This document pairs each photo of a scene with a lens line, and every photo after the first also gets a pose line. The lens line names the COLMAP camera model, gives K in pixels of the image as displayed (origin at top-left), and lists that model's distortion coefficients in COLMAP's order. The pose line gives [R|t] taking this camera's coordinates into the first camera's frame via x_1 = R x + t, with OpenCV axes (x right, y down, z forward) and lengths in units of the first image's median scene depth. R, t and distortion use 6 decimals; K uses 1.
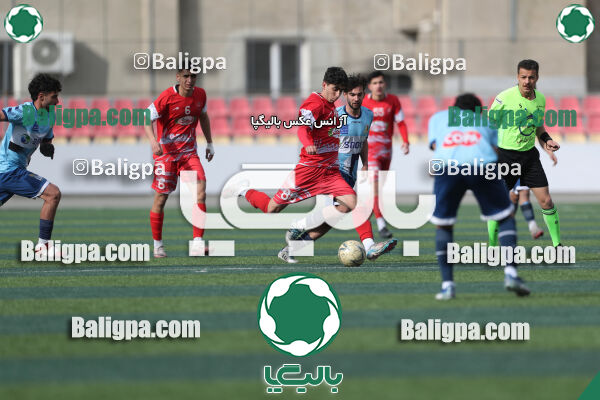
lens RADIAL K [[2417.9, 0, 297.8], [0, 2417.9, 197.7], [0, 0, 1]] dist [0.447713, 0.000000]
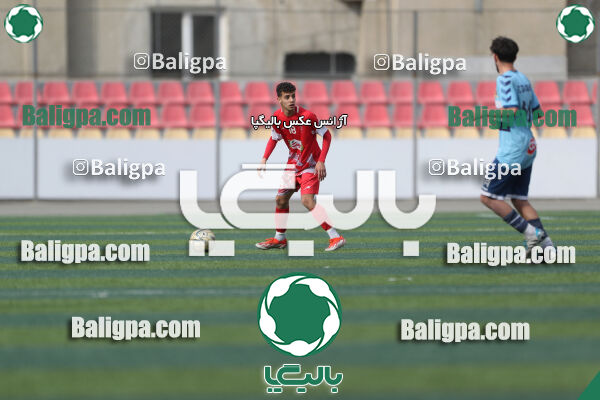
lens RADIAL K [[2417.9, 0, 303.8], [0, 2417.9, 197.8], [0, 0, 1]] dist [0.447713, 0.000000]
pose [[0.999996, 0.001807, 0.002175, 0.027646], [-0.001808, 0.999998, 0.000159, -0.002368], [-0.002175, -0.000163, 0.999998, 0.182491]]
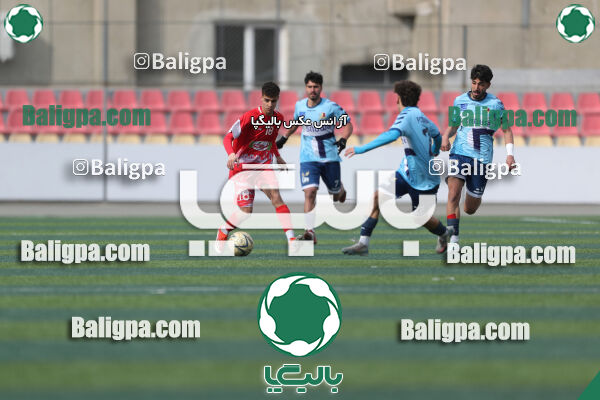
lens RADIAL K [[2417.9, 0, 295.9], [0, 2417.9, 205.1], [0, 0, 1]] dist [0.447713, 0.000000]
pose [[0.999962, 0.008697, -0.000981, 0.008640], [-0.008694, 0.999957, 0.003106, -0.003314], [0.001008, -0.003097, 0.999995, 0.134777]]
